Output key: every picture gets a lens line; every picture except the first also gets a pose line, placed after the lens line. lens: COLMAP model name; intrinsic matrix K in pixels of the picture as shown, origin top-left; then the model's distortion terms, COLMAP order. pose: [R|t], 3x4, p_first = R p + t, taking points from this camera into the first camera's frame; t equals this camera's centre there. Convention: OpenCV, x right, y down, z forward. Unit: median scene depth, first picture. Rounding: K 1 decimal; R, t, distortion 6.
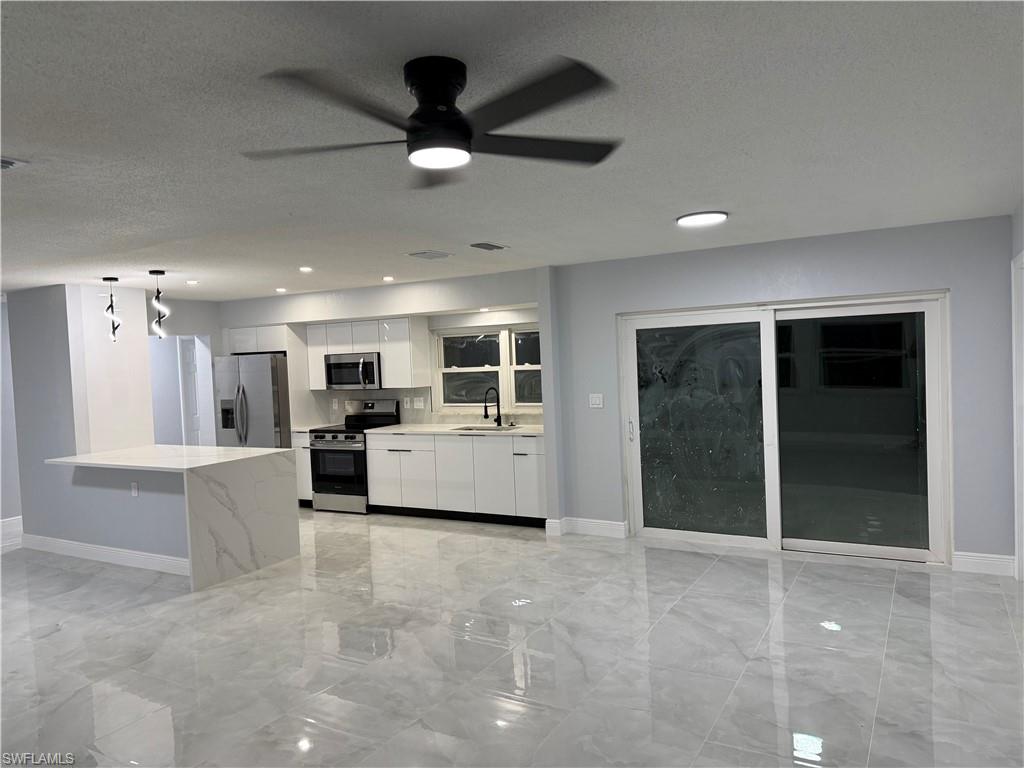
lens RADIAL K [[715.6, 0, 508.1], [0, 715.6, 385.9], [0, 0, 1]] dist [0.093911, -0.119121]
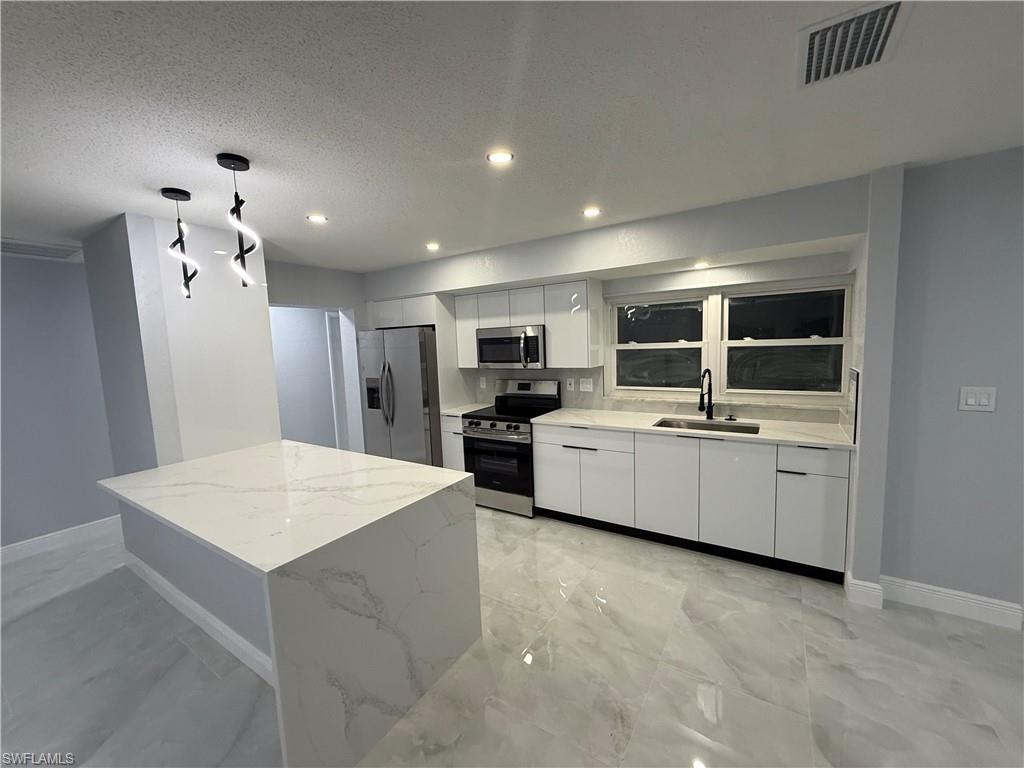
lens RADIAL K [[407.5, 0, 508.9], [0, 407.5, 384.6], [0, 0, 1]] dist [-0.000808, -0.000053]
pose [[0.998144, 0.008586, -0.060282, -0.214483], [-0.004420, 0.997613, 0.068909, -0.011011], [0.060730, -0.068514, 0.995800, 0.580547]]
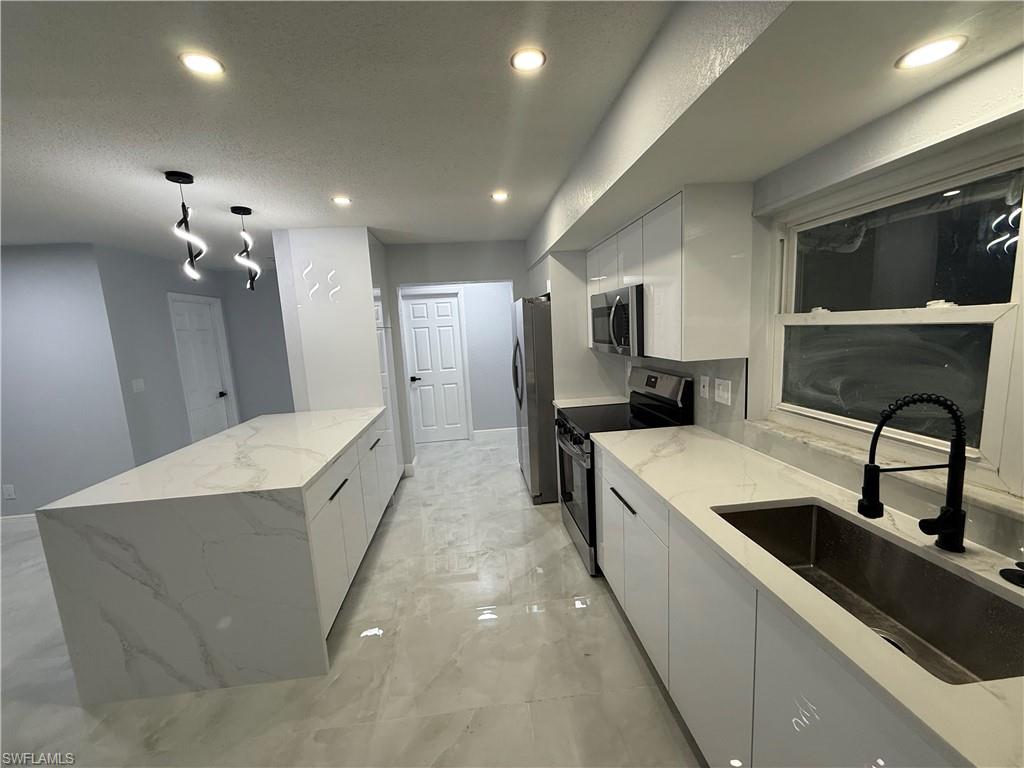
lens RADIAL K [[407.5, 0, 510.4], [0, 407.5, 384.5], [0, 0, 1]] dist [-0.000808, -0.000053]
pose [[0.578361, 0.125214, -0.806114, 0.006798], [-0.001395, 0.988301, 0.152512, -0.022952], [0.815780, -0.087082, 0.571769, 0.843598]]
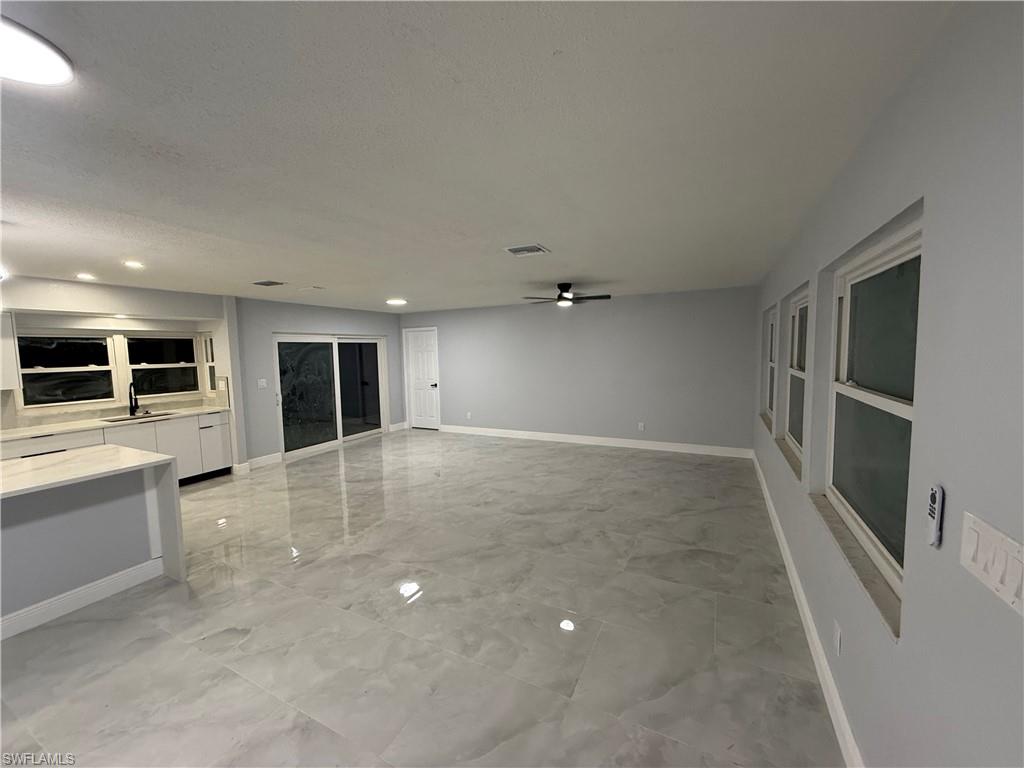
lens RADIAL K [[407.5, 0, 509.2], [0, 407.5, 383.9], [0, 0, 1]] dist [-0.000808, -0.000053]
pose [[-0.048634, -0.039462, 0.998037, -0.754571], [0.064502, 0.997009, 0.042565, 0.016097], [-0.996732, 0.066445, -0.045943, 0.427686]]
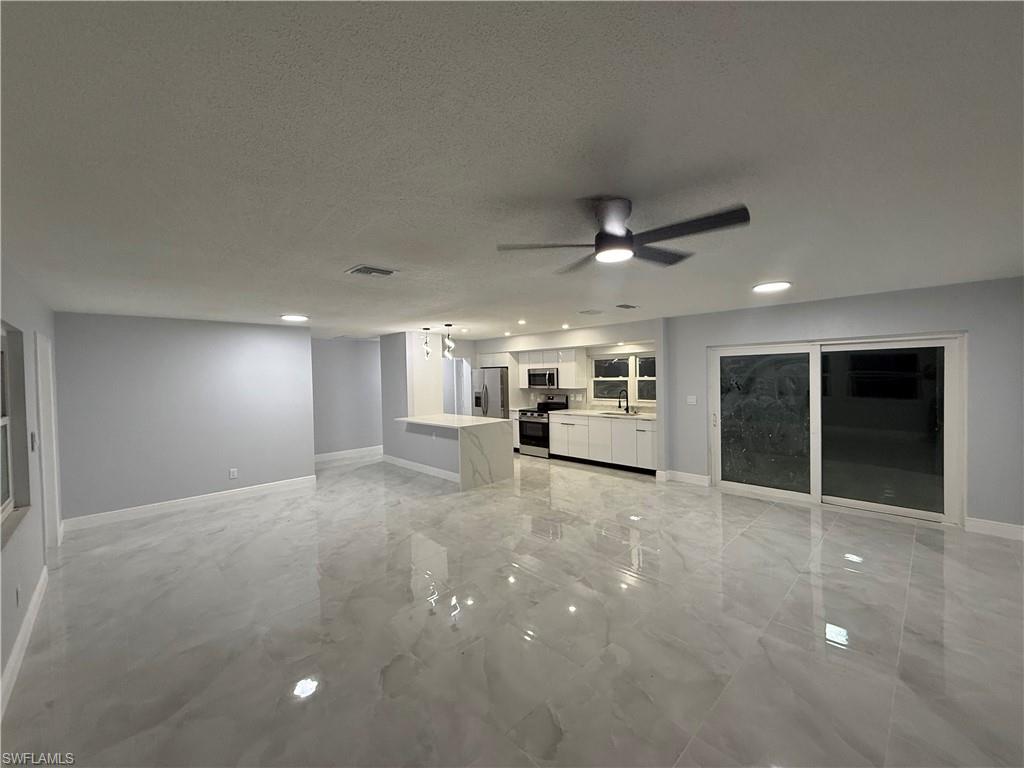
lens RADIAL K [[407.5, 0, 508.9], [0, 407.5, 384.2], [0, 0, 1]] dist [-0.000808, -0.000053]
pose [[0.960379, 0.028343, -0.277254, -0.017032], [-0.030571, 0.999526, -0.003718, 0.000640], [0.277017, 0.012047, 0.960789, -0.000738]]
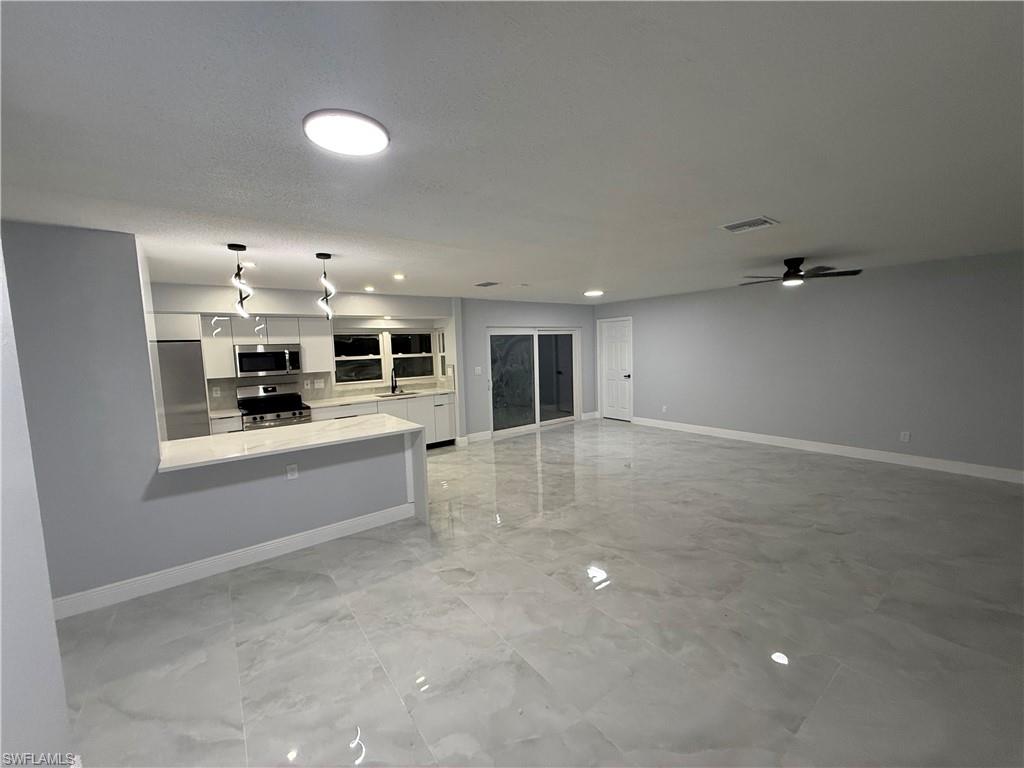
lens RADIAL K [[407.5, 0, 508.1], [0, 407.5, 383.4], [0, 0, 1]] dist [-0.000808, -0.000053]
pose [[0.395961, -0.054058, 0.916675, -0.766288], [0.053378, 0.997933, 0.035793, 0.017221], [-0.916715, 0.034758, 0.398028, 0.439811]]
